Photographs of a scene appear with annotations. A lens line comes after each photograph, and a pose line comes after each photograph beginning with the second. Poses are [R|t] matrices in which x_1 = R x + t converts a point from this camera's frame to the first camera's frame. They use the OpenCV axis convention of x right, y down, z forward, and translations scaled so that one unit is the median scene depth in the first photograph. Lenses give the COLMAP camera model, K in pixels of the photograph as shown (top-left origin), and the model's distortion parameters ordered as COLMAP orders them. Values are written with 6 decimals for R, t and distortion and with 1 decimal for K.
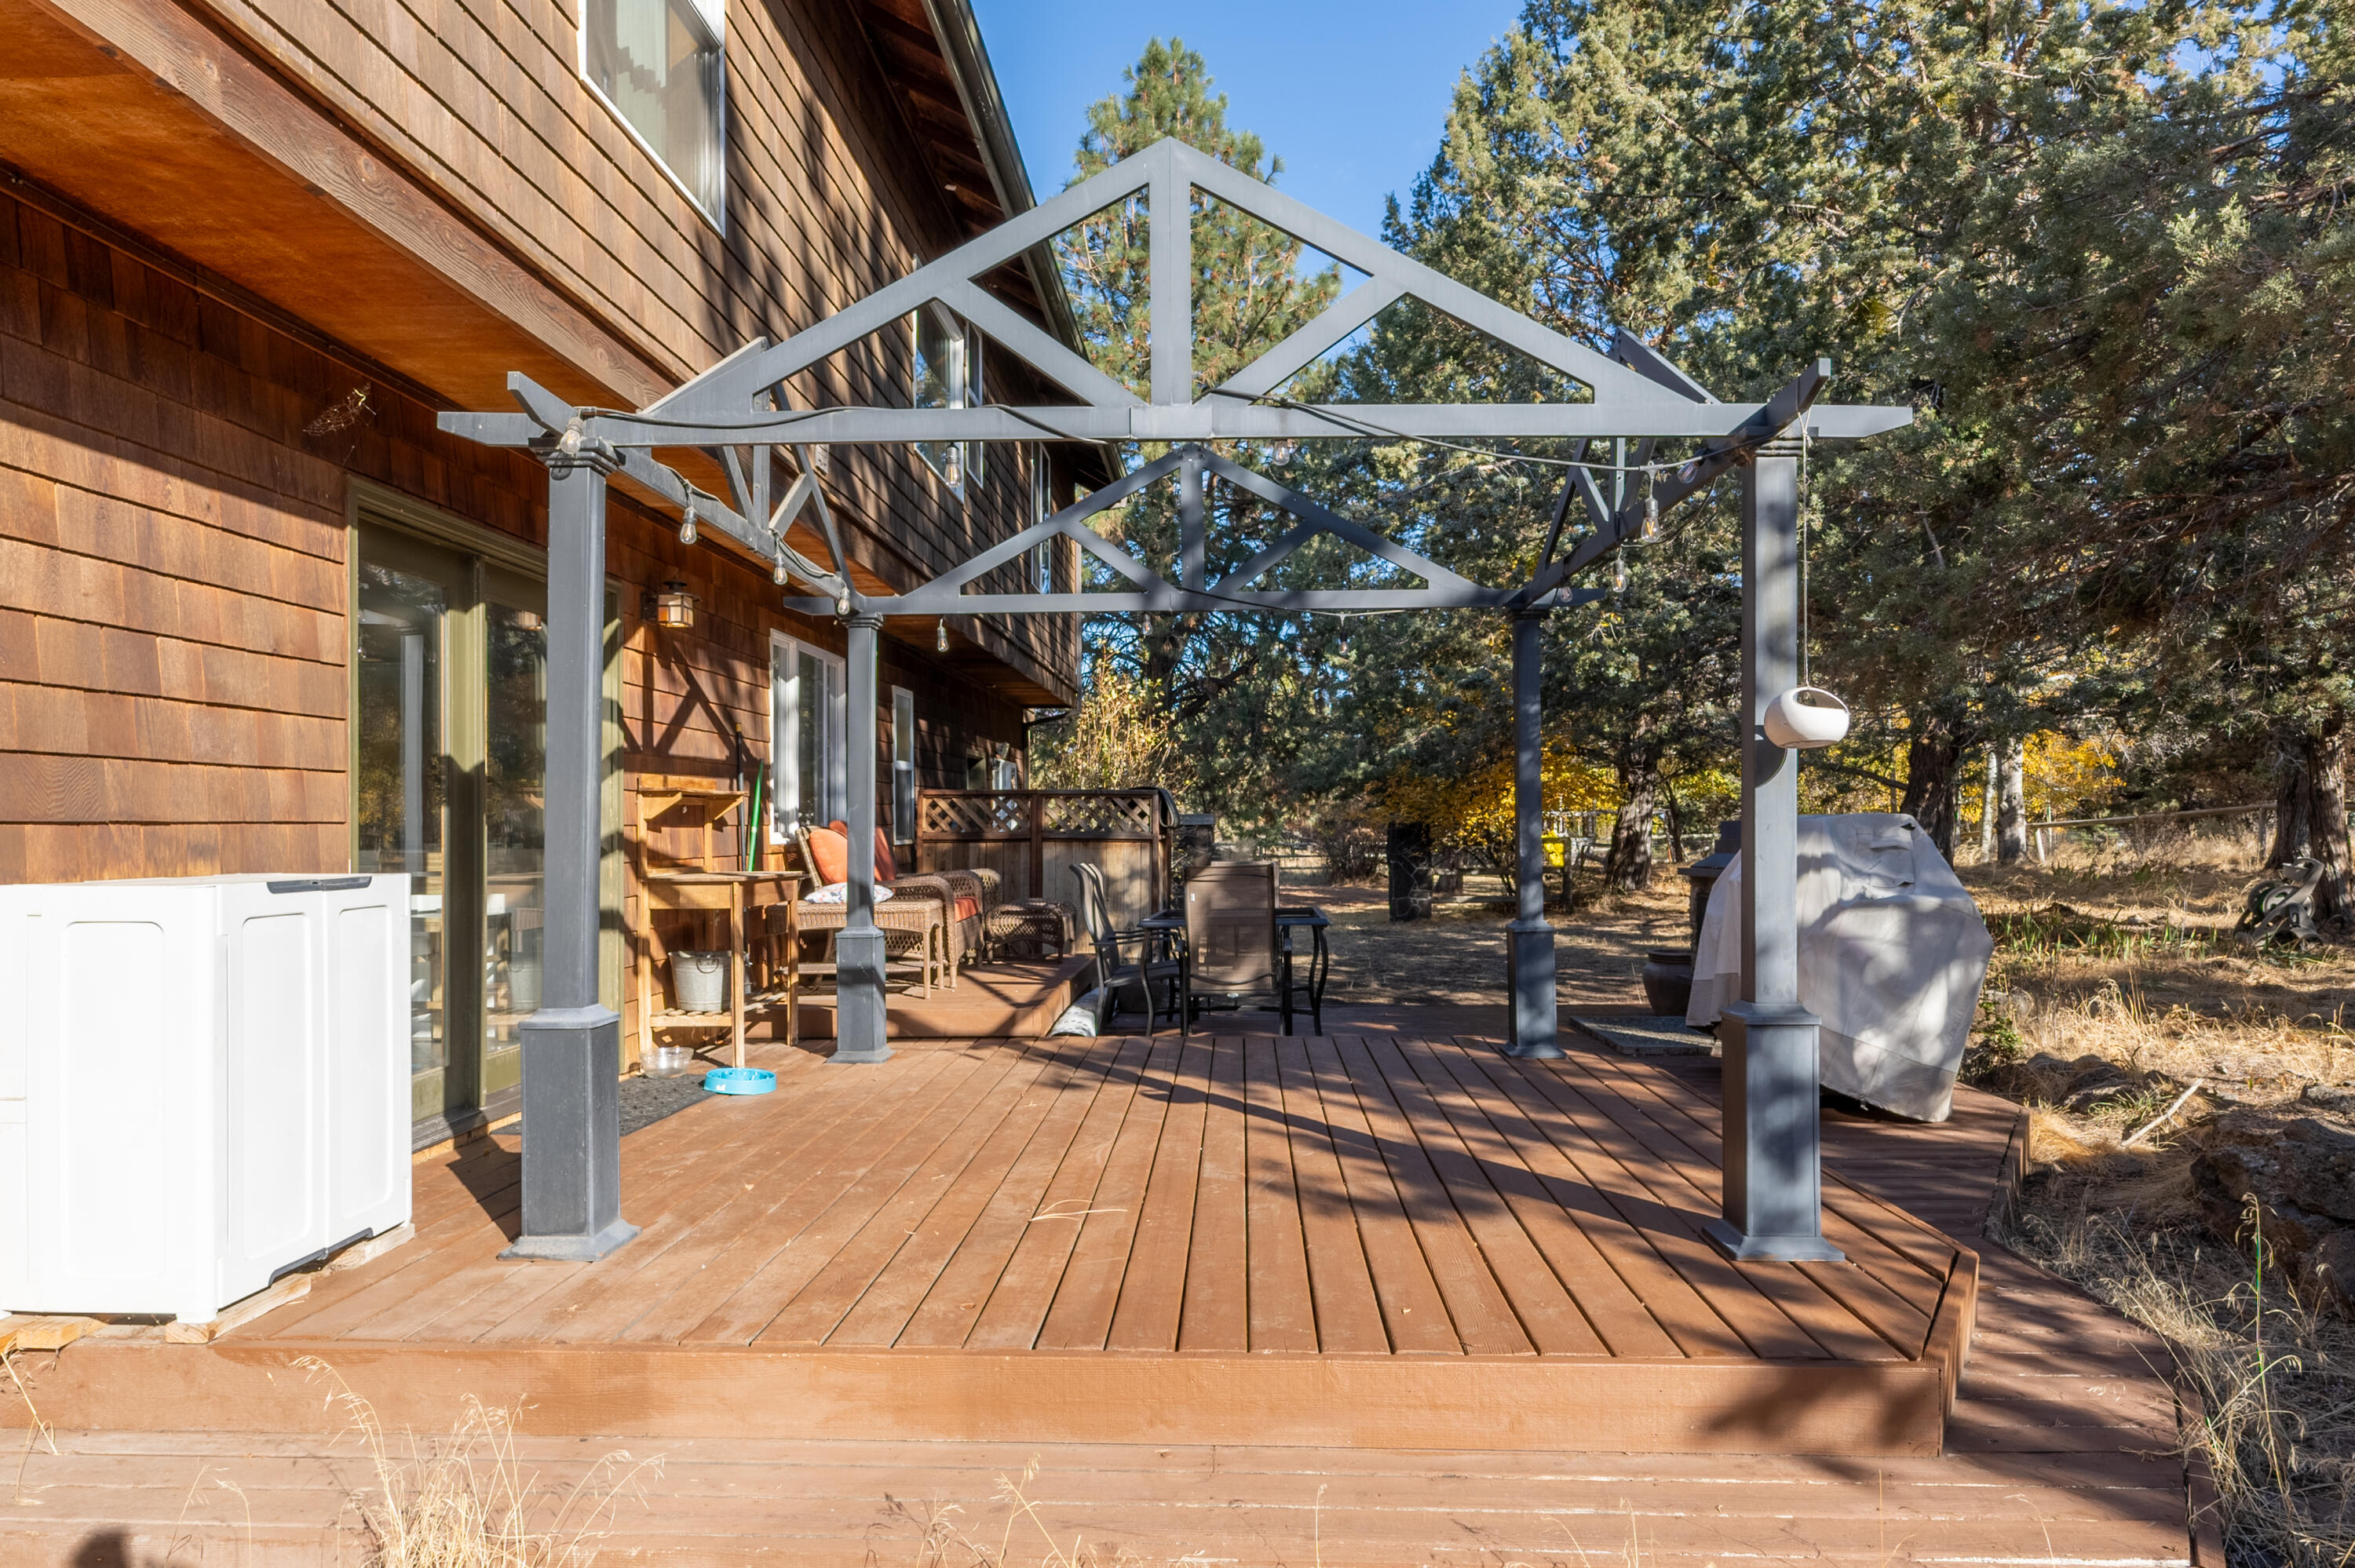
lens RADIAL K [[1512.4, 0, 1175.4], [0, 1512.4, 794.0], [0, 0, 1]] dist [-0.001035, -0.003370]
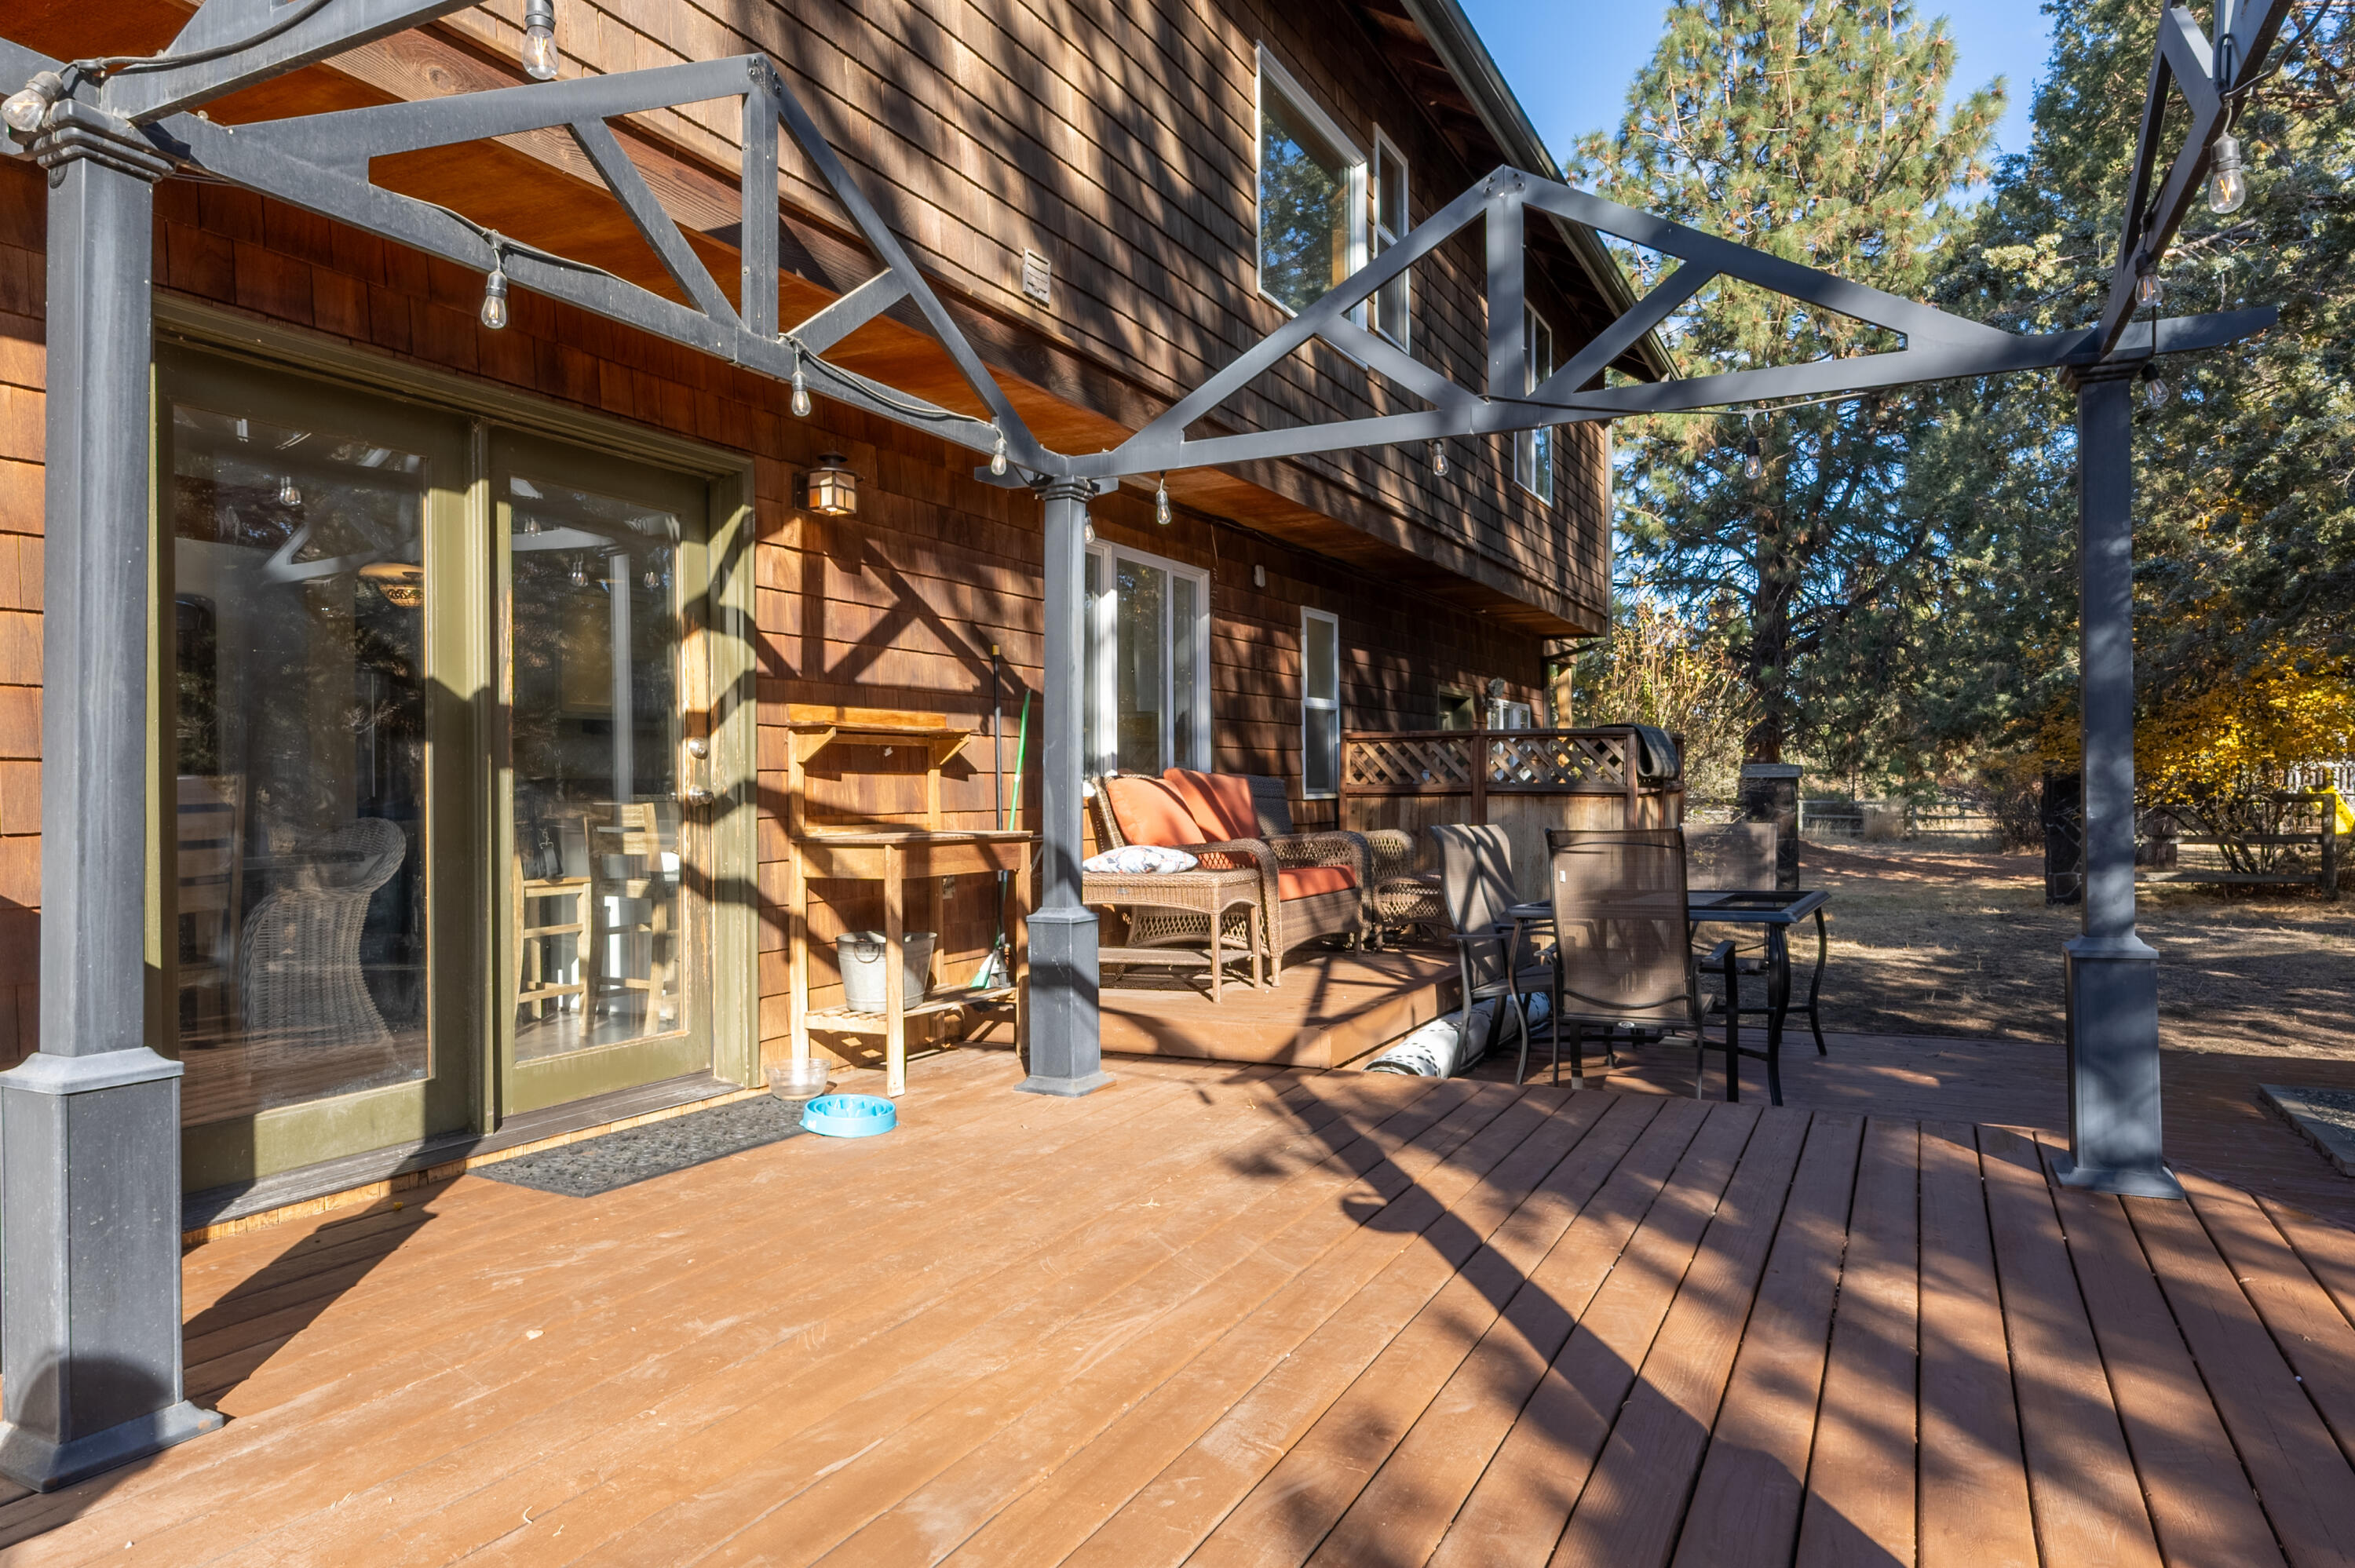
lens RADIAL K [[1512.4, 0, 1179.1], [0, 1512.4, 783.8], [0, 0, 1]] dist [-0.001035, -0.003370]
pose [[0.913417, -0.001751, -0.407021, 0.126418], [0.010222, 0.999774, 0.018639, 0.012731], [0.406897, -0.021185, 0.913228, 0.312277]]
